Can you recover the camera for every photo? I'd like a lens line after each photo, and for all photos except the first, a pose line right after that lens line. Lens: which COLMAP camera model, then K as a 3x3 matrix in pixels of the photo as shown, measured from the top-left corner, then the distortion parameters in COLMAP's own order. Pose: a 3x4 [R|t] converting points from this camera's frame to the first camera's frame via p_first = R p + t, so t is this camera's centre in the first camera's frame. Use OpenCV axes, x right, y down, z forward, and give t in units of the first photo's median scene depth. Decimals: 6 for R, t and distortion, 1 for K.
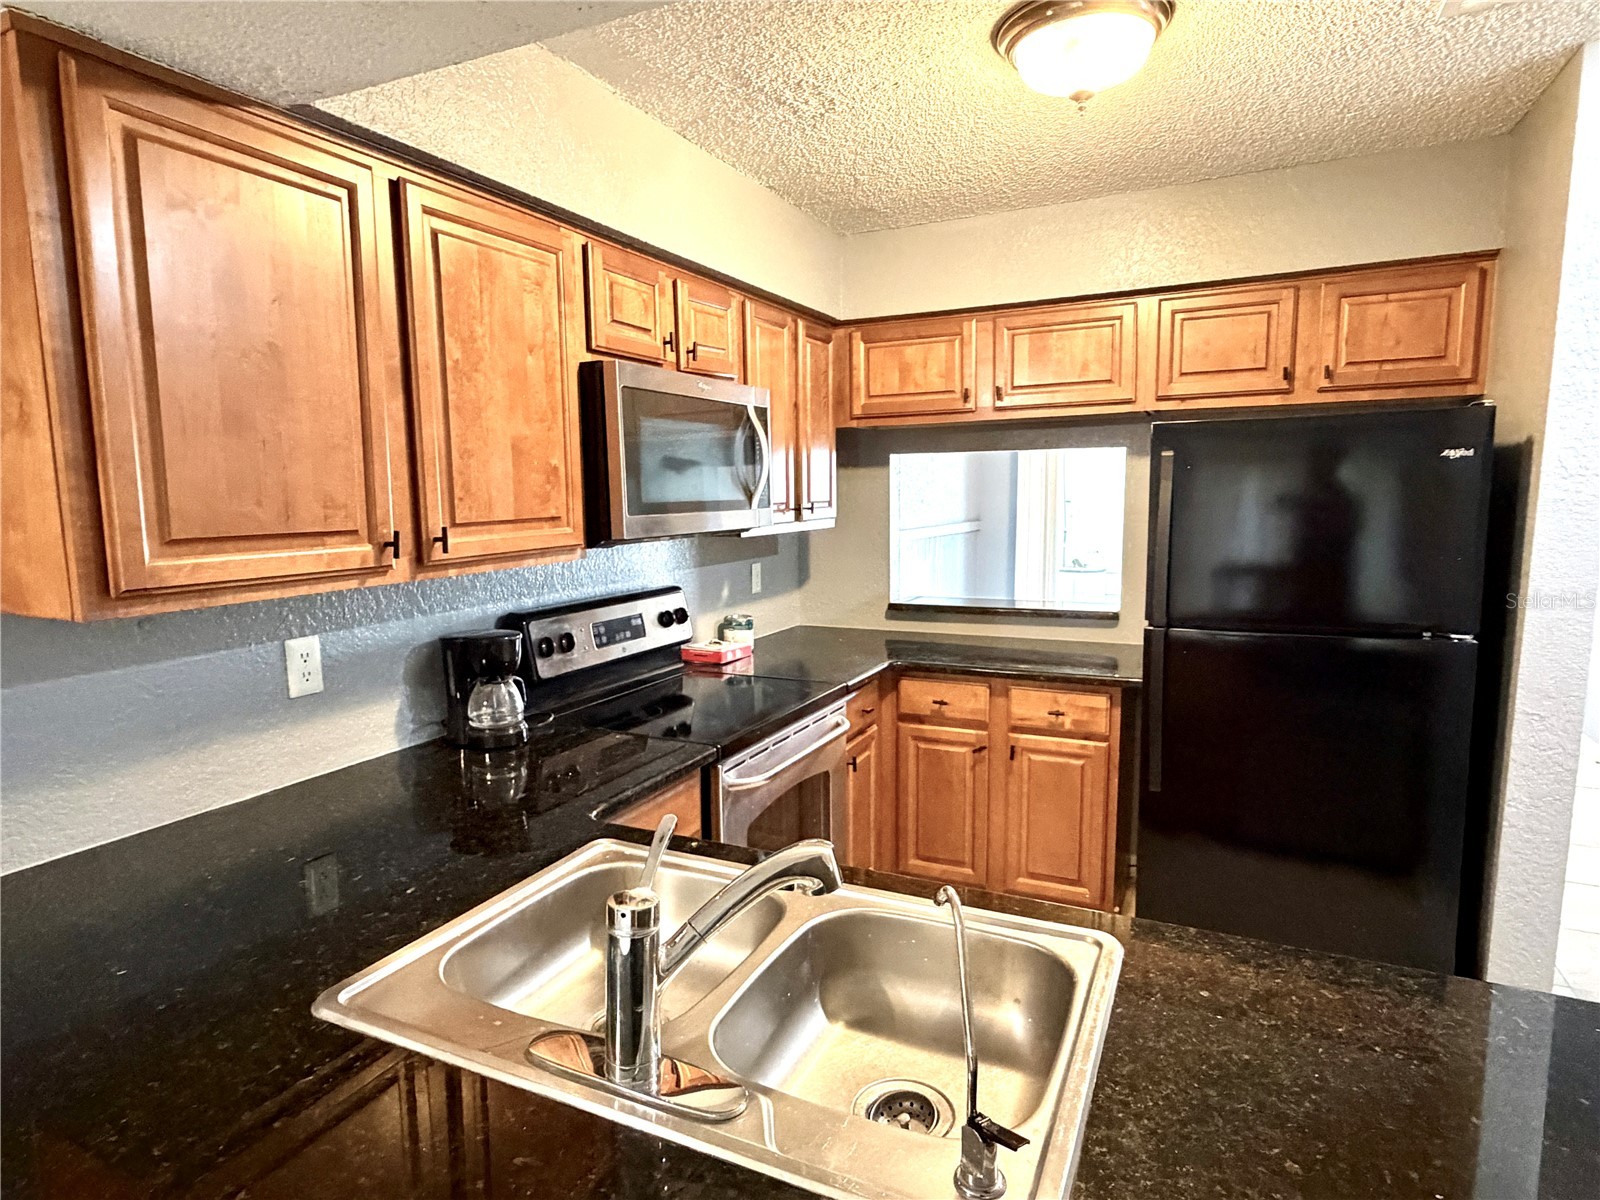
lens RADIAL K [[911.9, 0, 791.0], [0, 911.9, 609.7], [0, 0, 1]] dist [-0.000691, -0.000450]
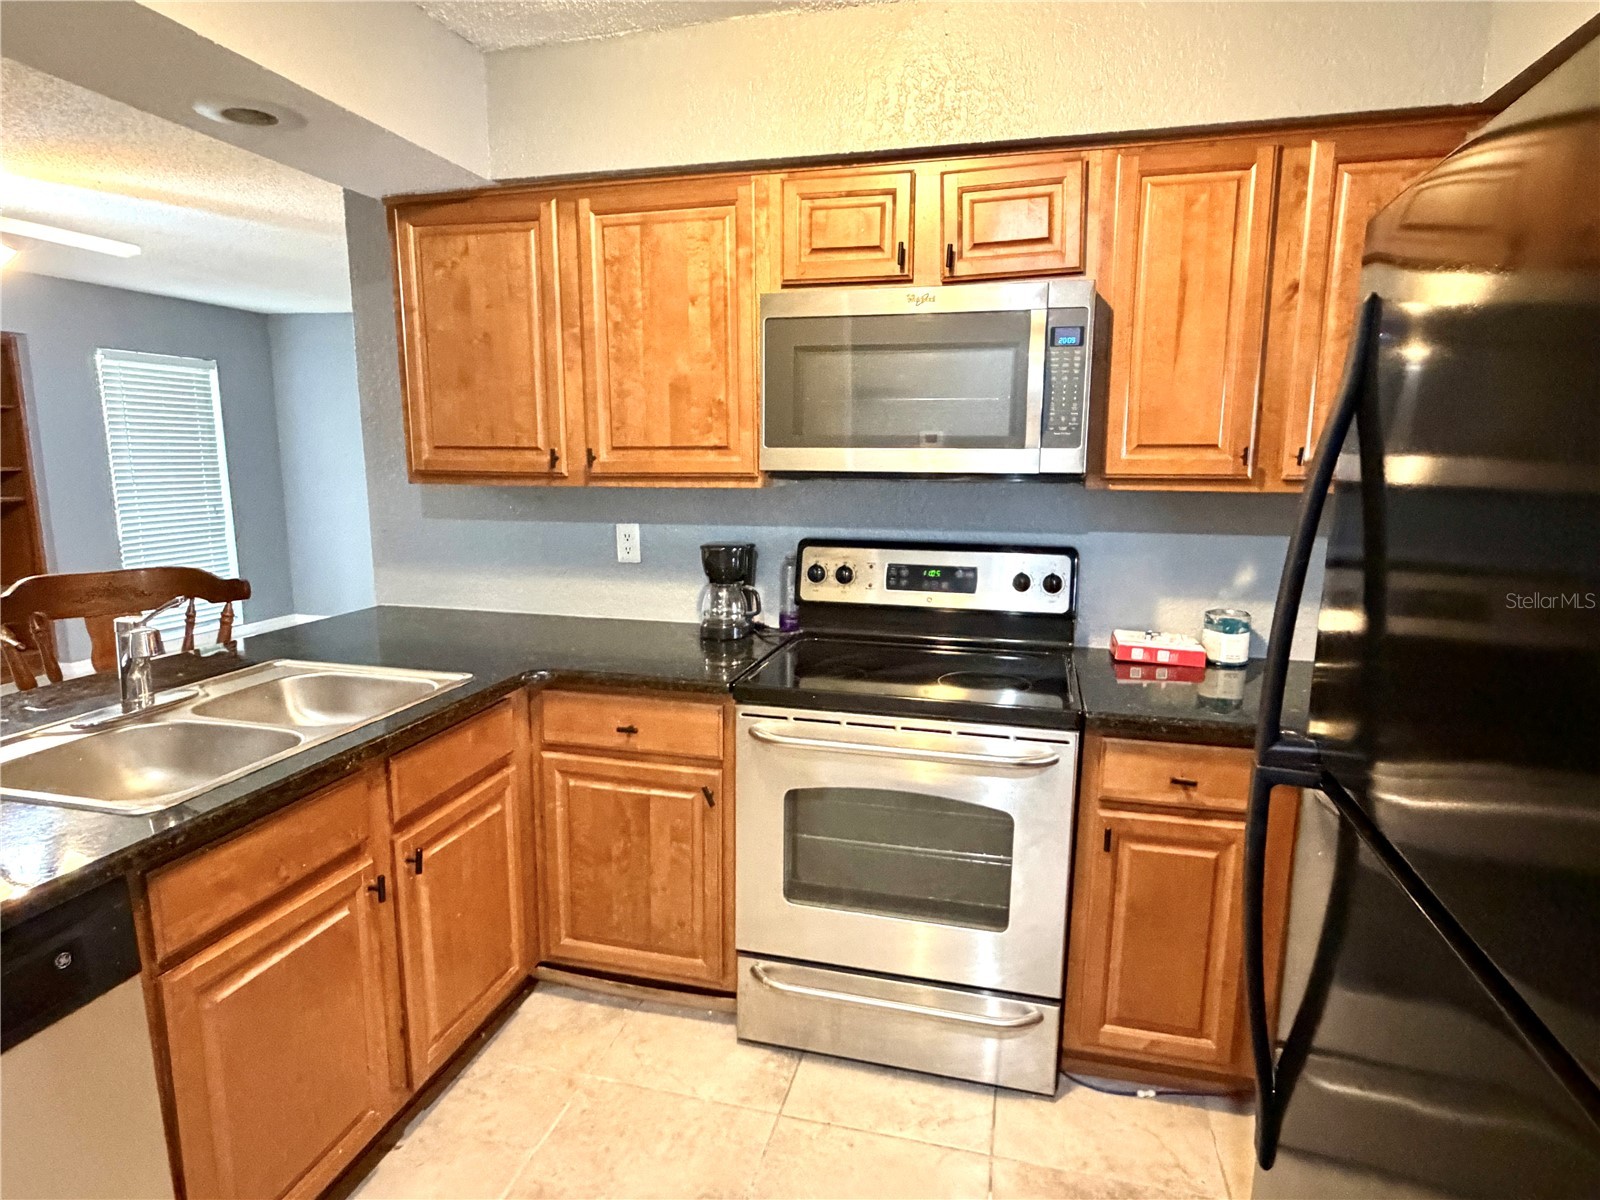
lens RADIAL K [[911.9, 0, 796.7], [0, 911.9, 601.2], [0, 0, 1]] dist [-0.000691, -0.000450]
pose [[0.196125, 0.173194, -0.965163, 0.725782], [-0.138513, 0.979302, 0.147585, -0.076671], [0.970747, 0.104743, 0.216055, 0.714300]]
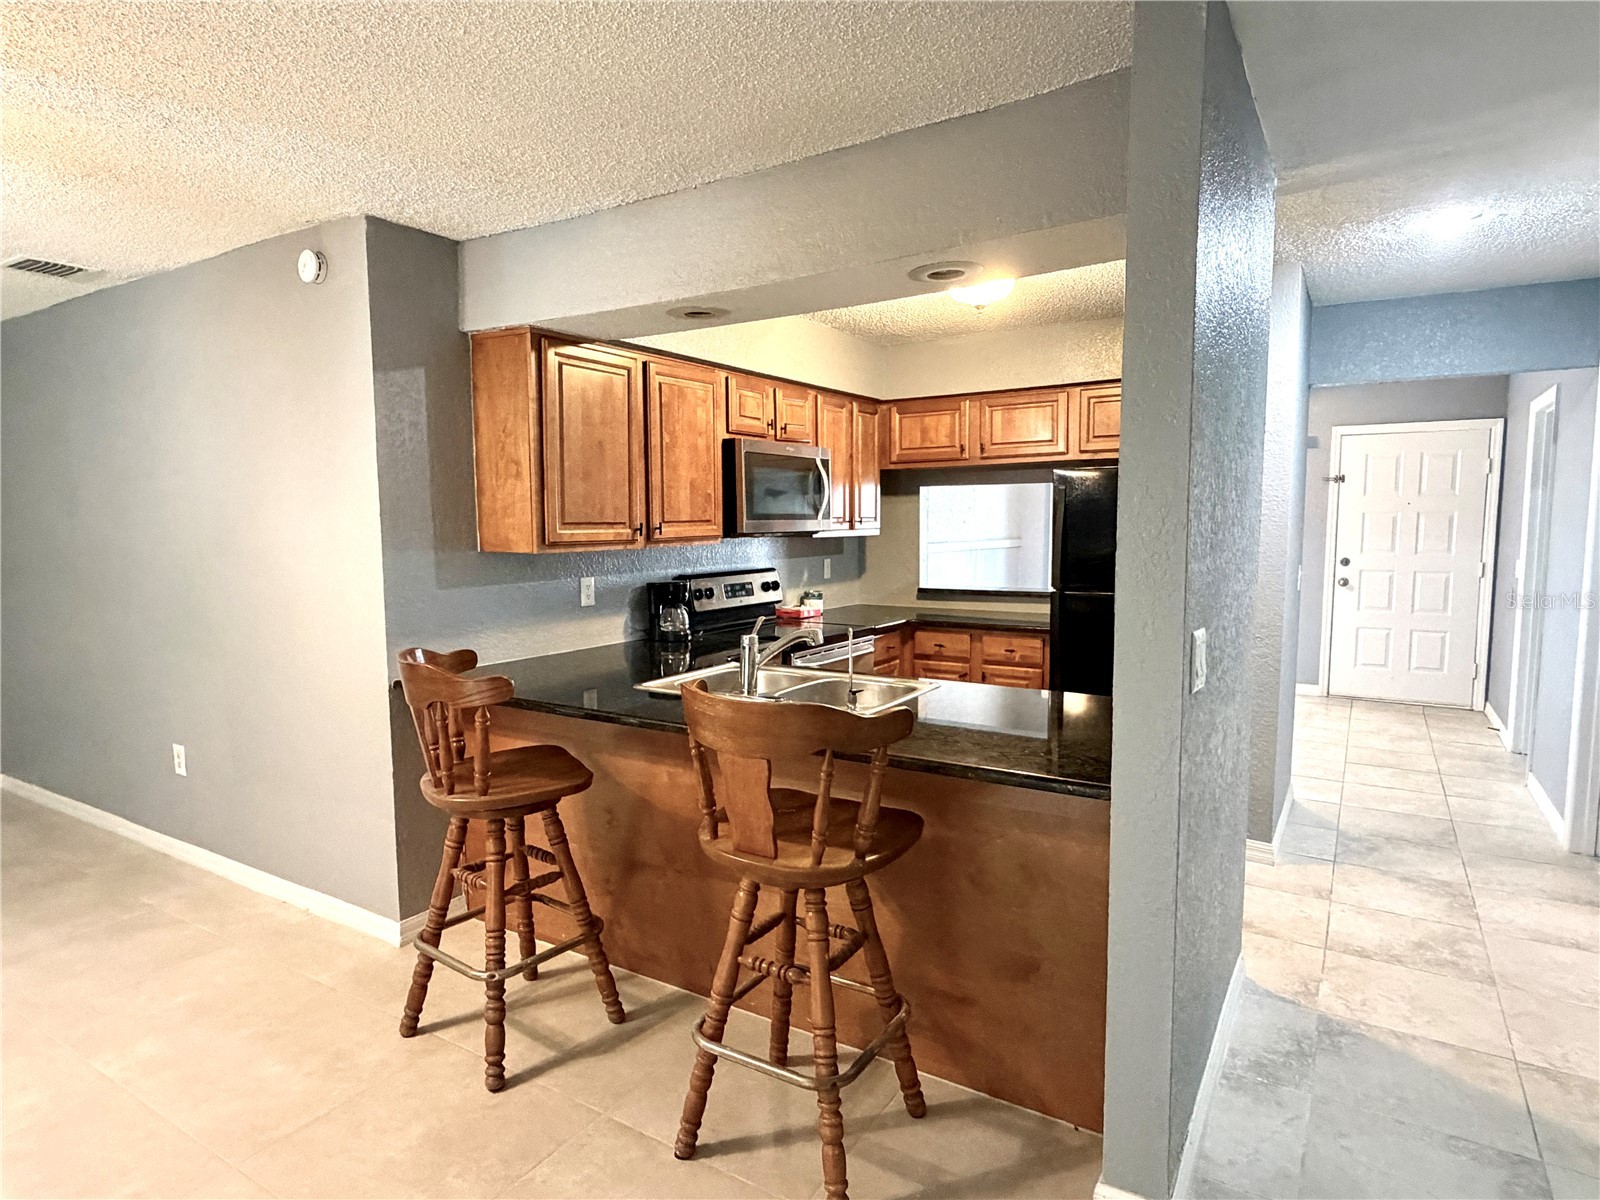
lens RADIAL K [[911.9, 0, 796.3], [0, 911.9, 605.4], [0, 0, 1]] dist [-0.000691, -0.000450]
pose [[0.993897, 0.016516, -0.109071, 0.110706], [-0.020407, 0.999191, -0.034658, 0.114680], [0.108410, 0.036672, 0.993430, -0.717323]]
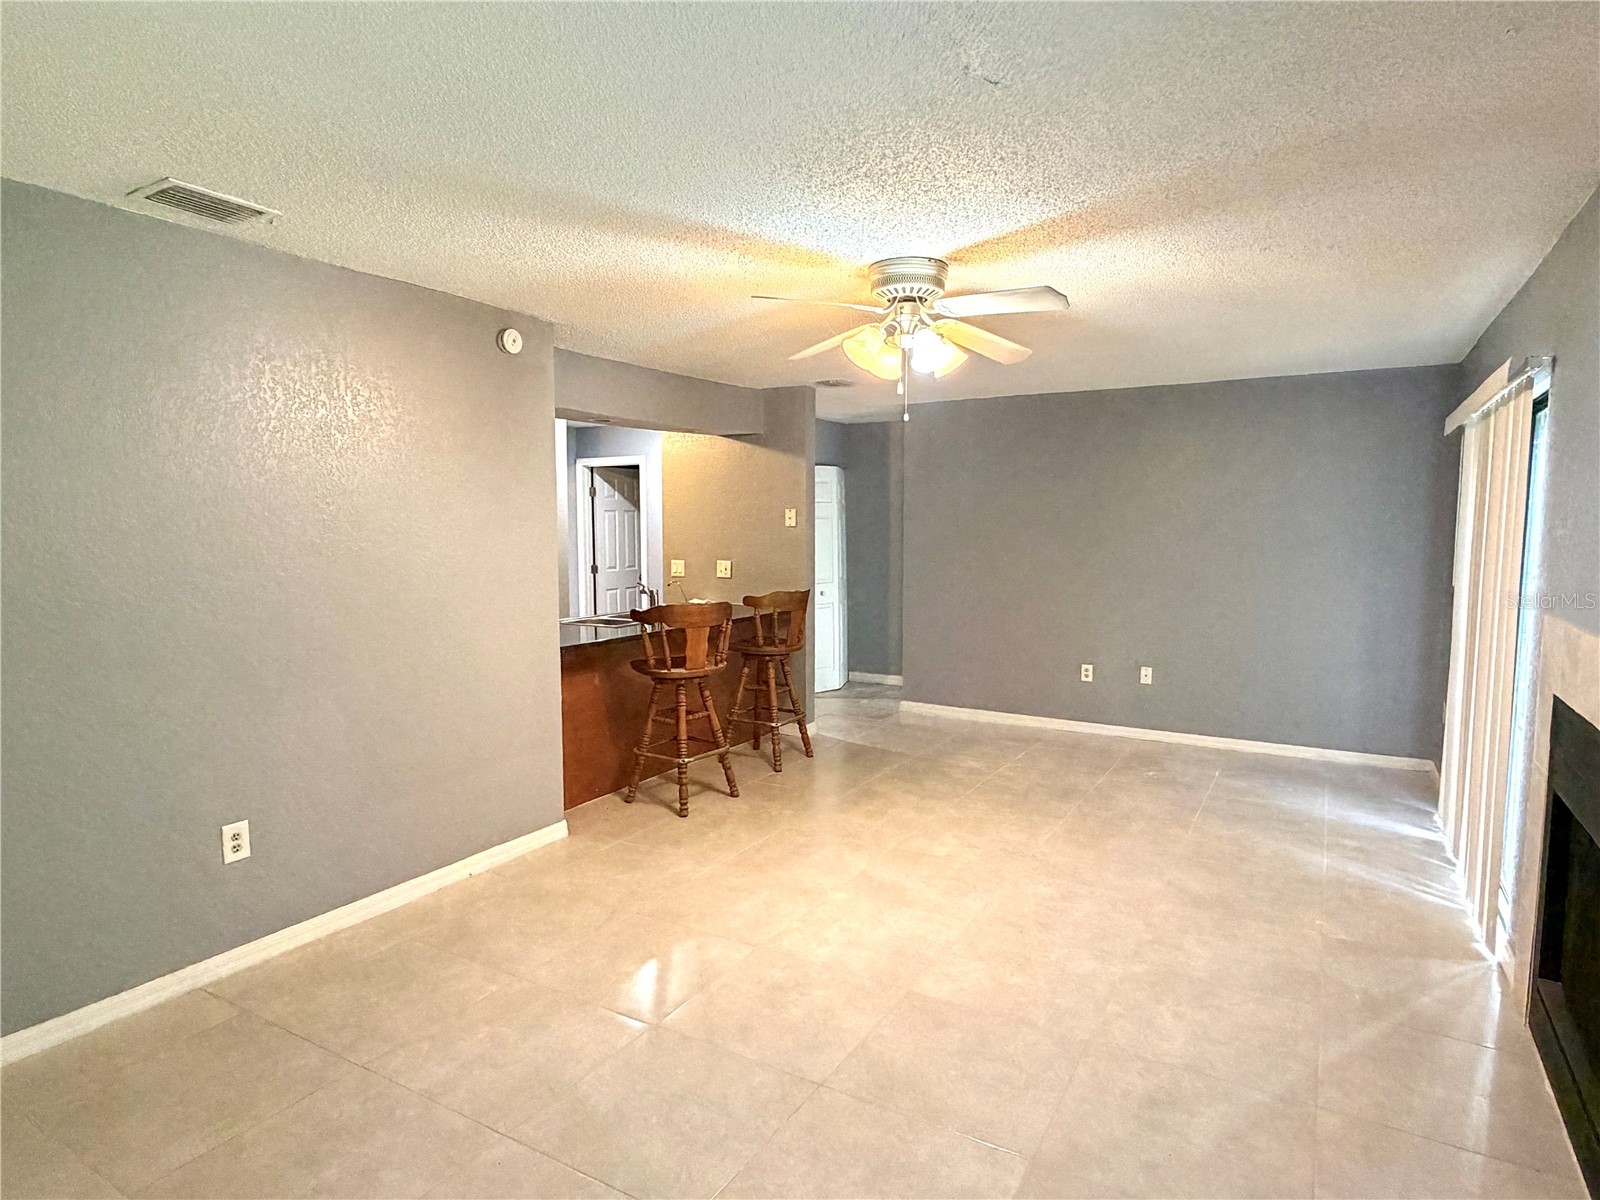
lens RADIAL K [[911.9, 0, 808.6], [0, 911.9, 598.8], [0, 0, 1]] dist [-0.000691, -0.000450]
pose [[0.072184, -0.073573, 0.994674, -2.231209], [0.134055, 0.988942, 0.063420, 0.047612], [-0.988341, 0.128763, 0.081249, -0.184215]]
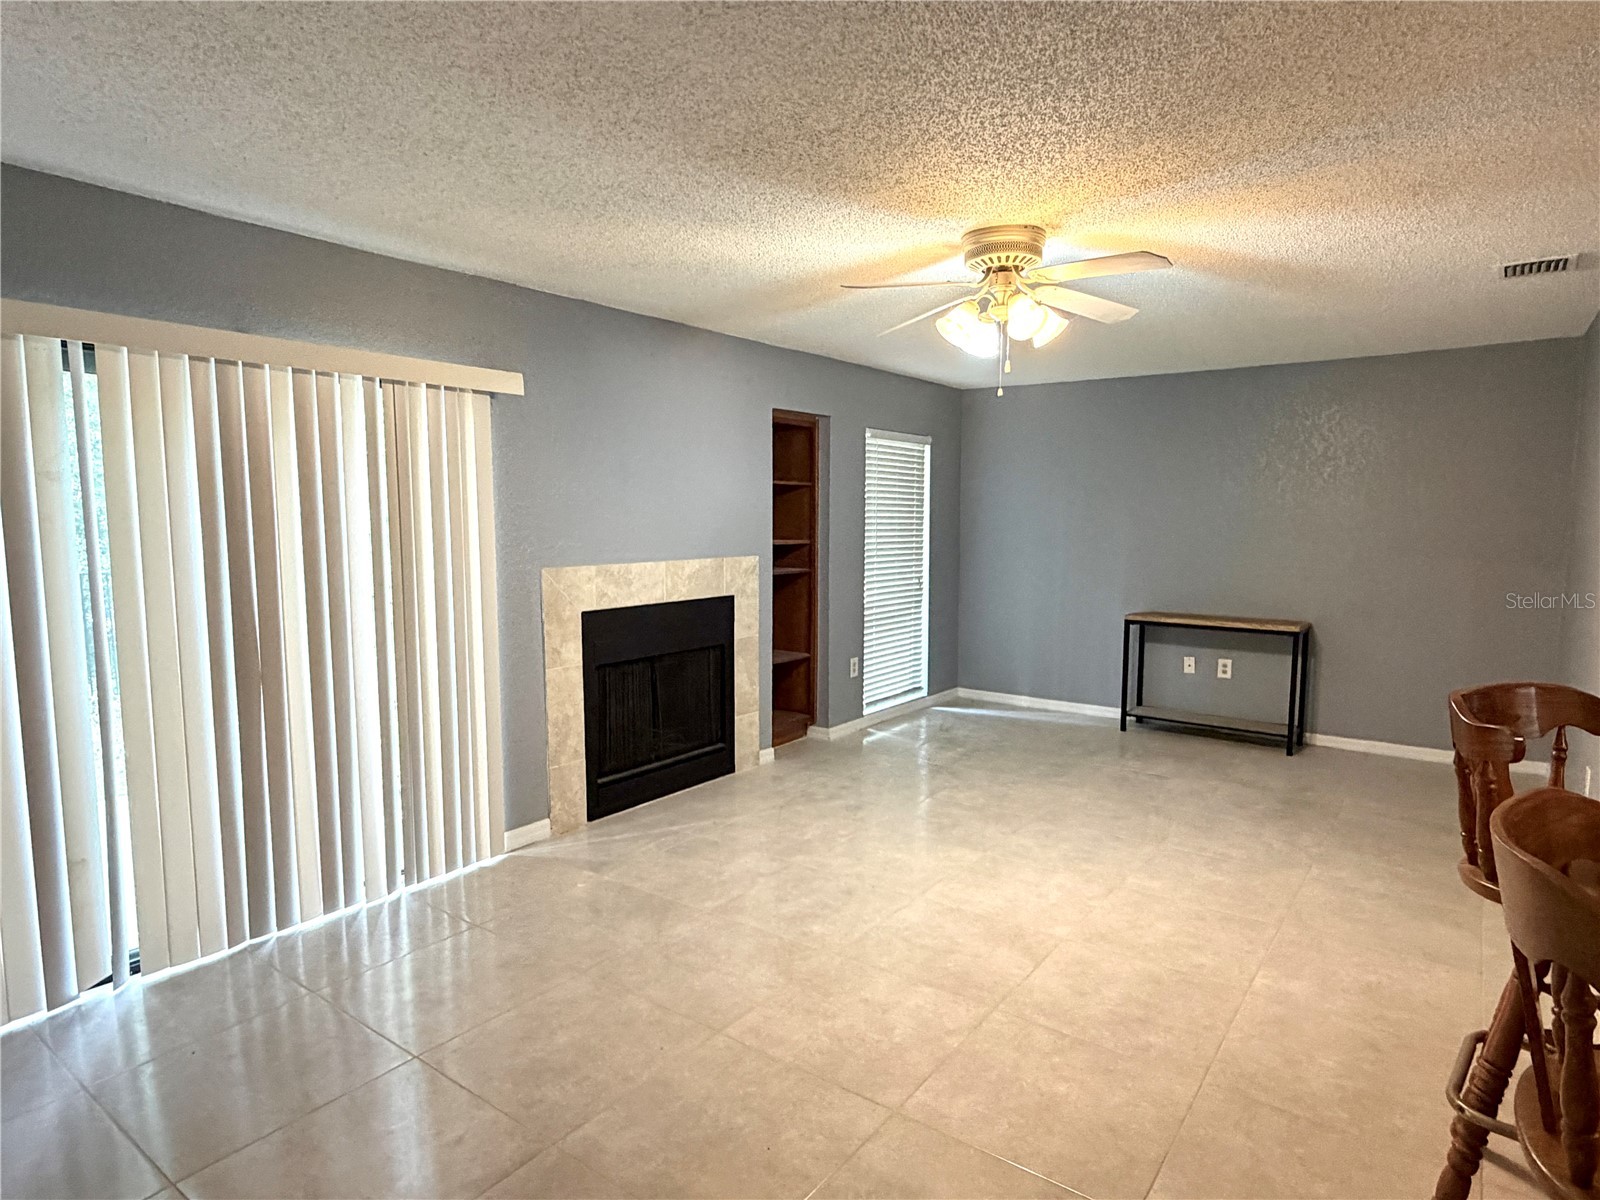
lens RADIAL K [[911.9, 0, 791.5], [0, 911.9, 607.2], [0, 0, 1]] dist [-0.000691, -0.000450]
pose [[-0.199743, 0.108544, -0.973818, 0.473741], [-0.129493, 0.982204, 0.136040, 0.047872], [0.971254, 0.153276, -0.182132, -0.254485]]
